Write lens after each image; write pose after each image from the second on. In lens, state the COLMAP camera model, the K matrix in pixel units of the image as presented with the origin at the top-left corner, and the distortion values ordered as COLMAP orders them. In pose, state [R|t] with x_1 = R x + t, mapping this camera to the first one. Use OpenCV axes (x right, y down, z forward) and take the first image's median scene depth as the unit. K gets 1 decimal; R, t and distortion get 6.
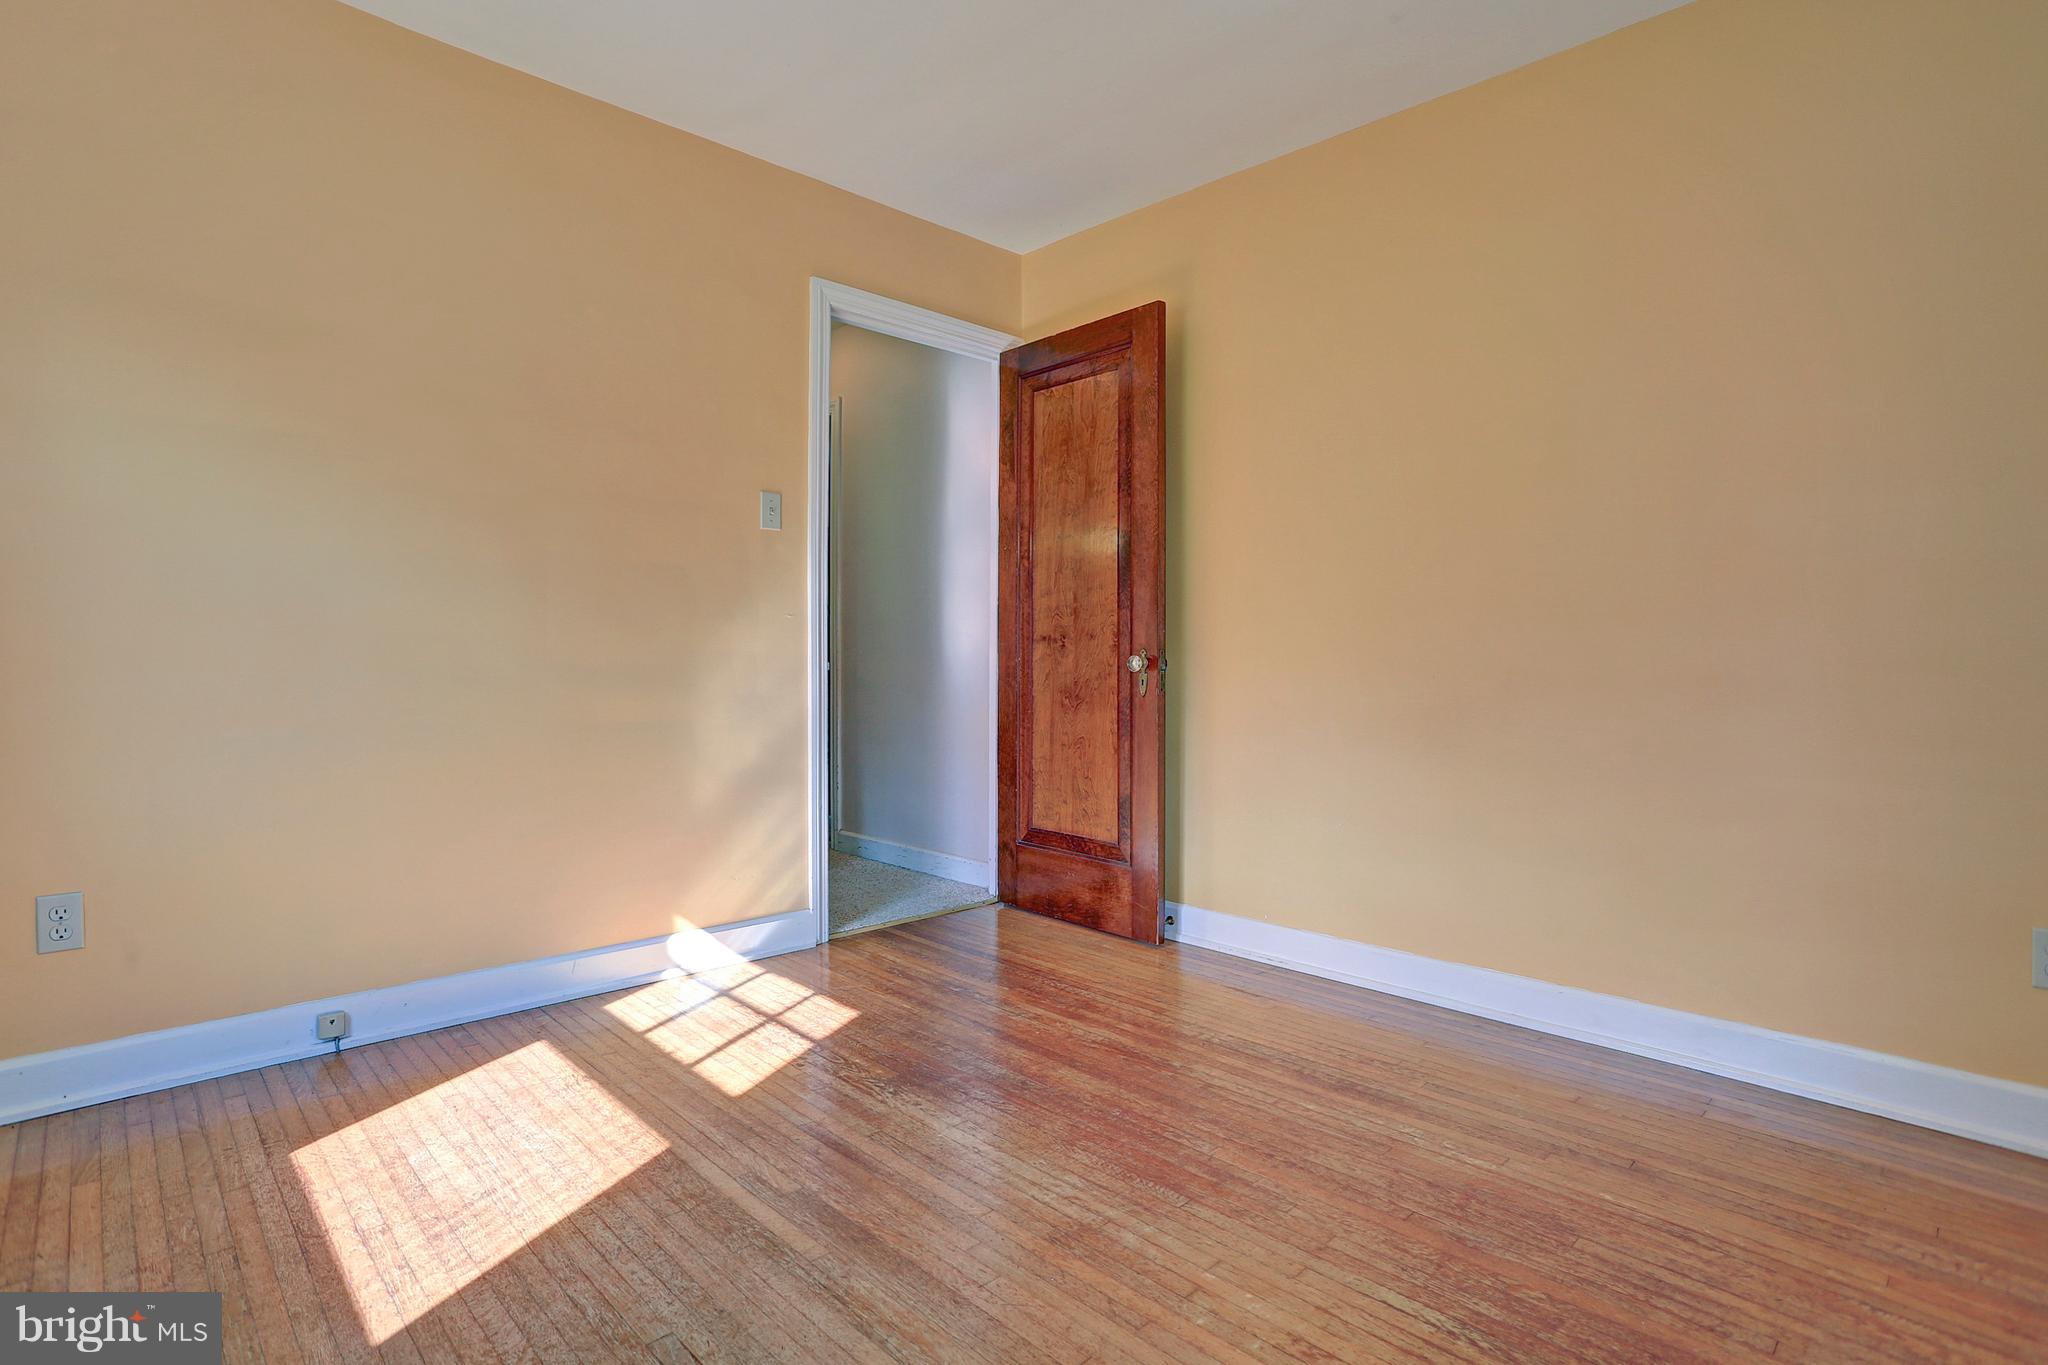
lens RADIAL K [[1004.4, 0, 1011.6], [0, 1004.4, 656.6], [0, 0, 1]] dist [-0.059585, 0.024288]
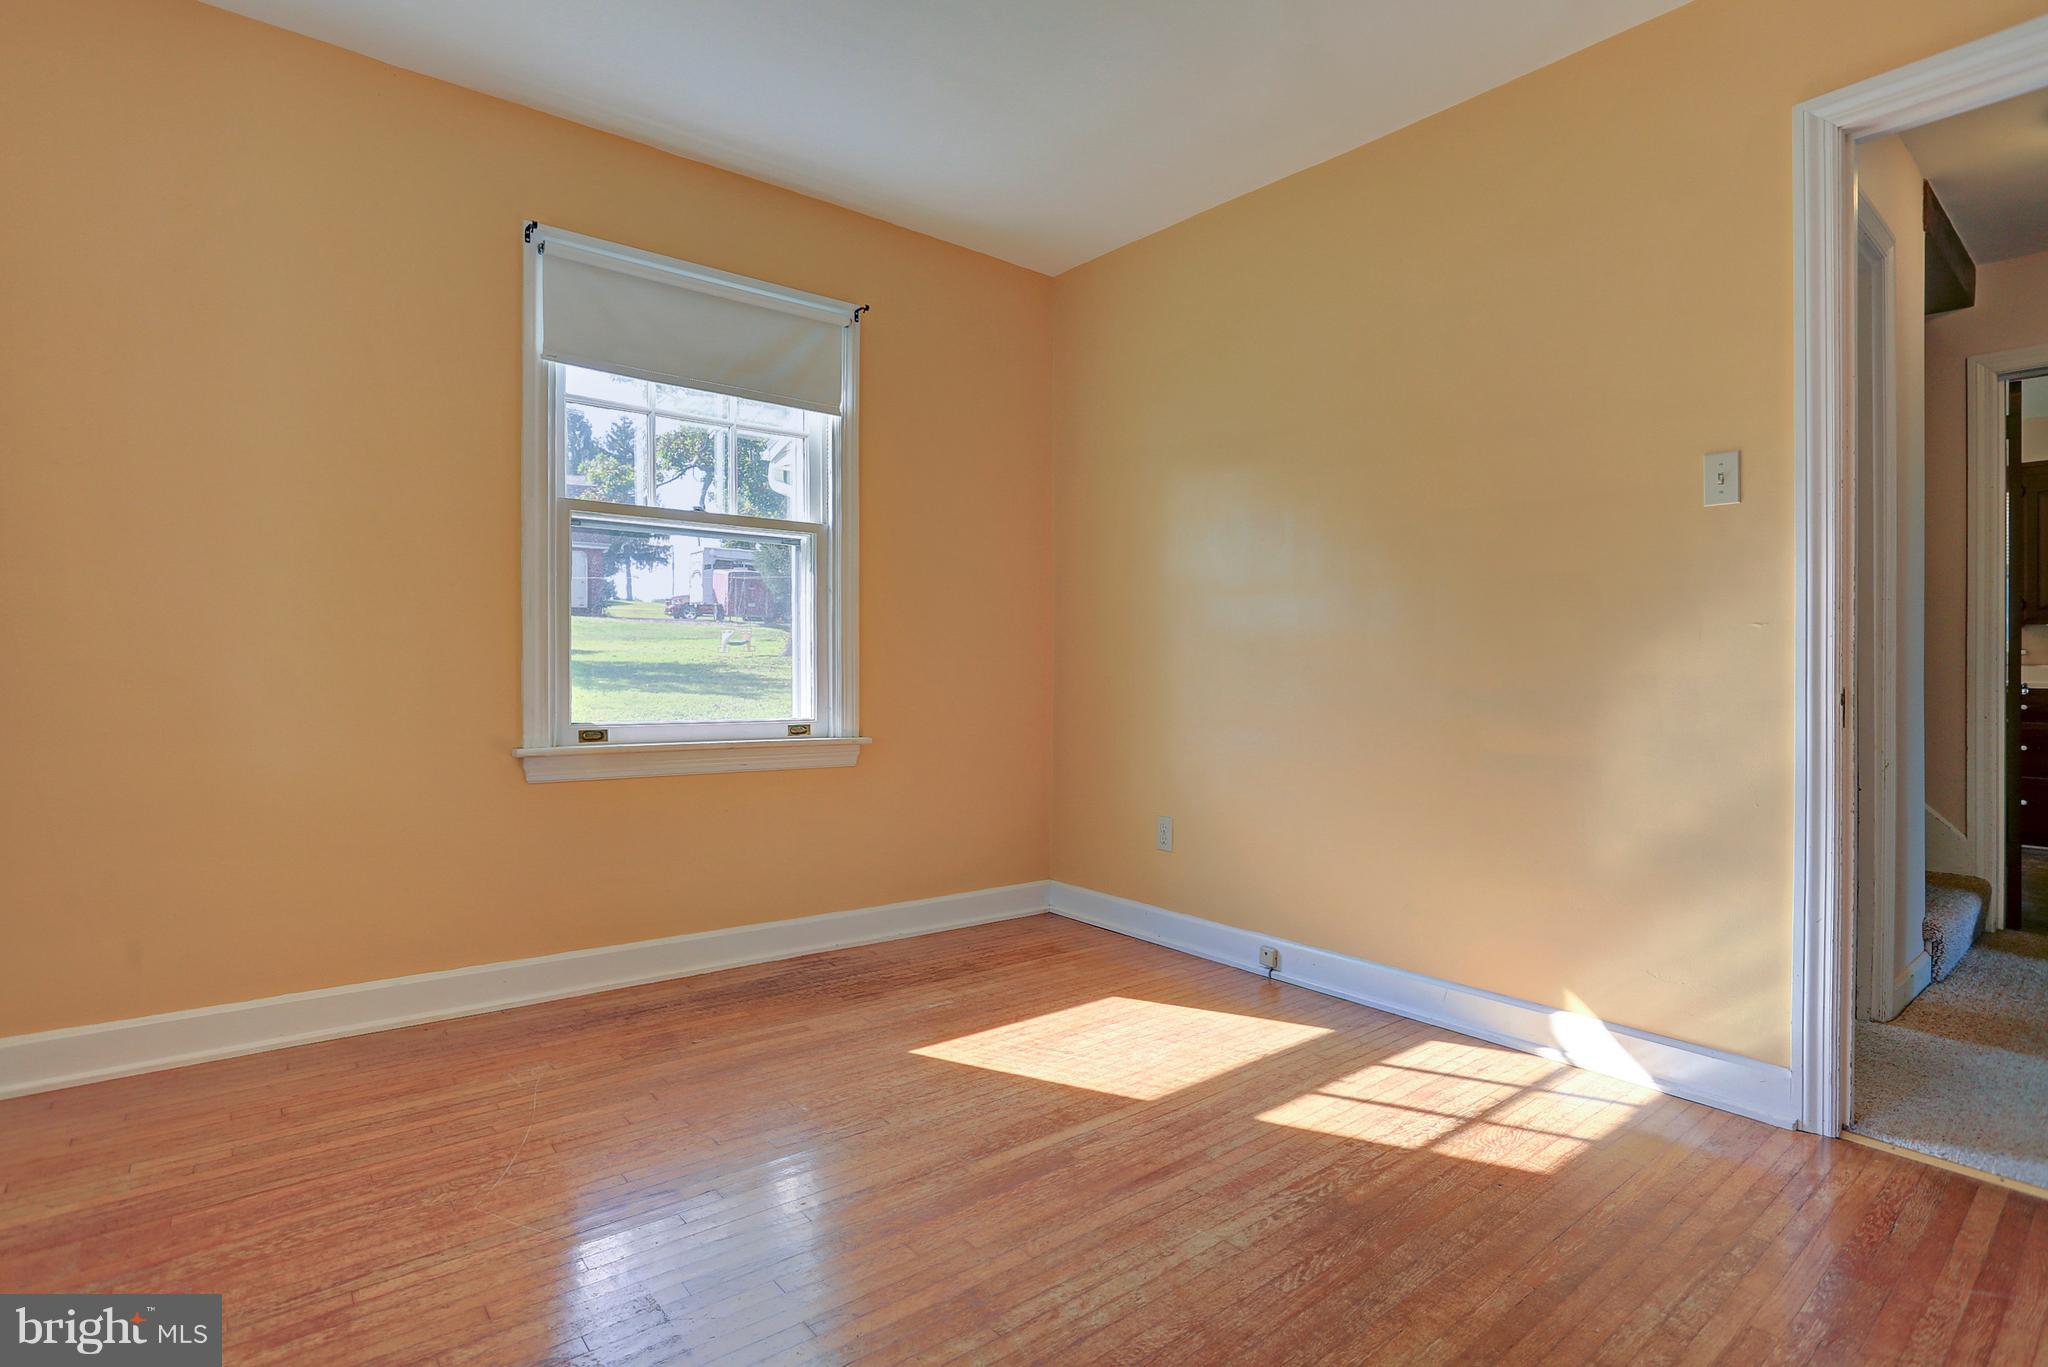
lens RADIAL K [[1000.7, 0, 1024.0], [0, 1000.7, 683.5], [0, 0, 1]] dist [-0.058160, 0.036295]
pose [[-0.076835, 0.007367, -0.997017, 0.652966], [-0.013306, 0.999876, 0.008414, -0.000147], [0.996955, 0.013913, -0.076728, 0.747248]]
